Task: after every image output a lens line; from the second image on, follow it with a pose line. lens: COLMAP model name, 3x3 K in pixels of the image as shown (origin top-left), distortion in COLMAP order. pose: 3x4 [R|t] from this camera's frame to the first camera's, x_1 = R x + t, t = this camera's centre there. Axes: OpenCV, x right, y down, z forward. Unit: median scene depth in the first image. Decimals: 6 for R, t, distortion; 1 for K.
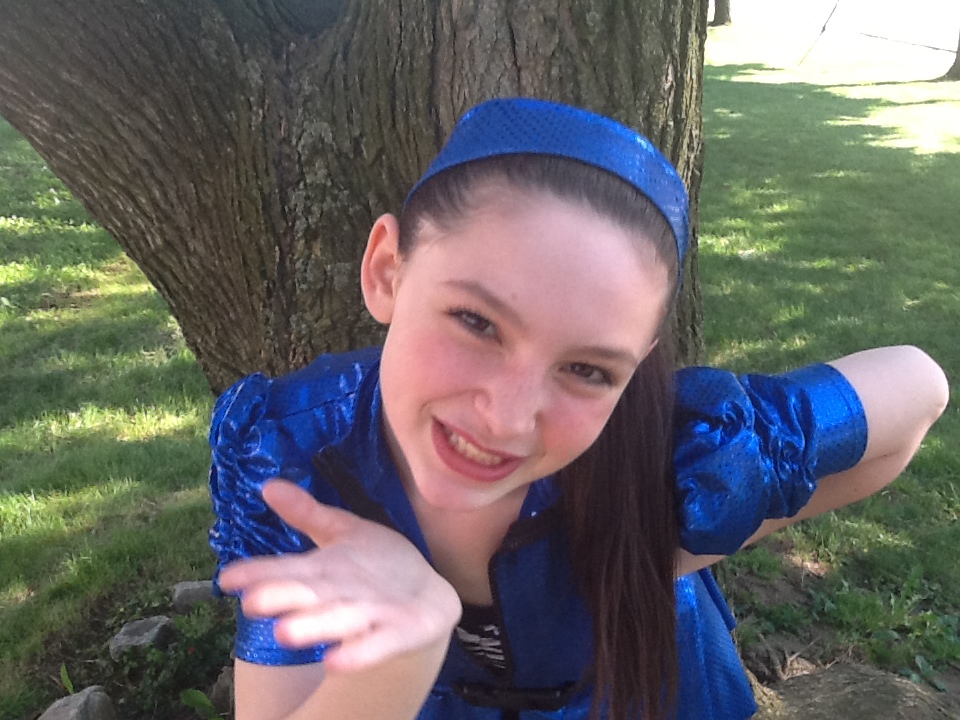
lens RADIAL K [[1182.8, 0, 482.1], [0, 1182.8, 407.4], [0, 0, 1]] dist [0.021305, 0.000000]
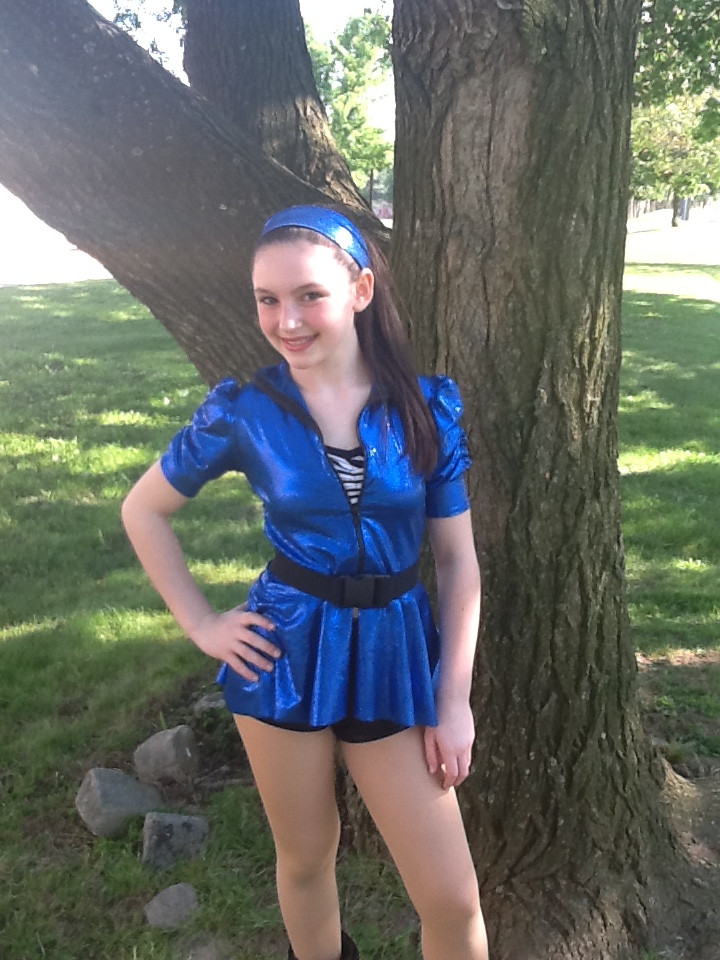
lens RADIAL K [[1182.8, 0, 349.9], [0, 1182.8, 532.2], [0, 0, 1]] dist [0.021305, 0.000000]
pose [[0.983544, 0.062068, -0.169670, 0.108181], [-0.075826, 0.994232, -0.075844, 0.119243], [0.163984, 0.087461, 0.982578, -0.436278]]
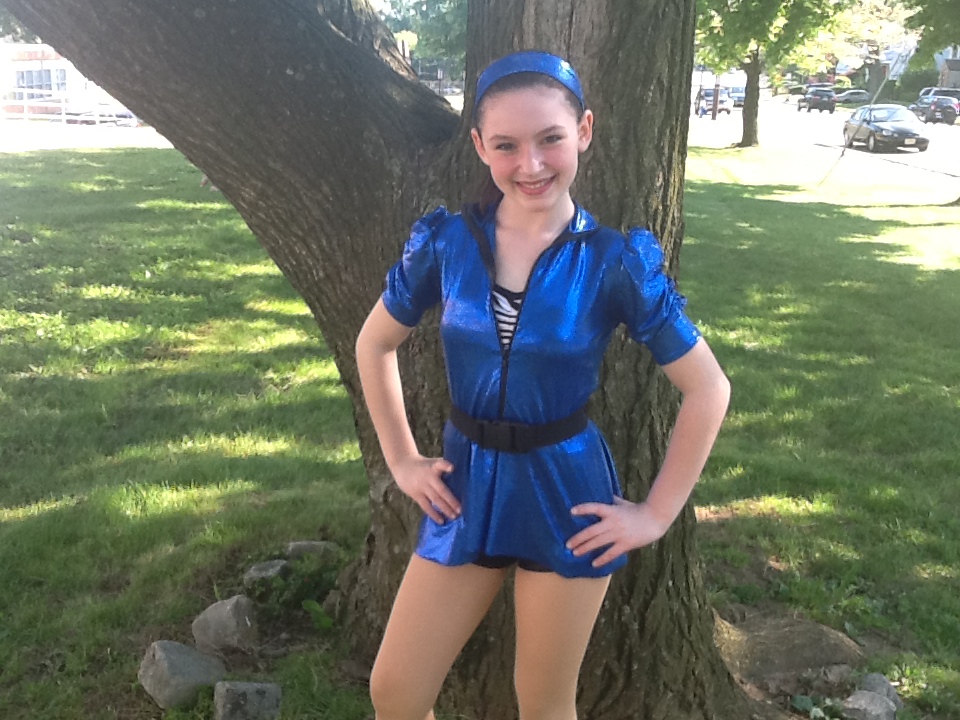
lens RADIAL K [[1182.8, 0, 480.6], [0, 1182.8, 423.6], [0, 0, 1]] dist [0.021305, 0.000000]
pose [[0.998821, 0.044229, -0.020007, -0.032522], [-0.045577, 0.996299, -0.072876, 0.148433], [0.016710, 0.073702, 0.997140, -0.479921]]
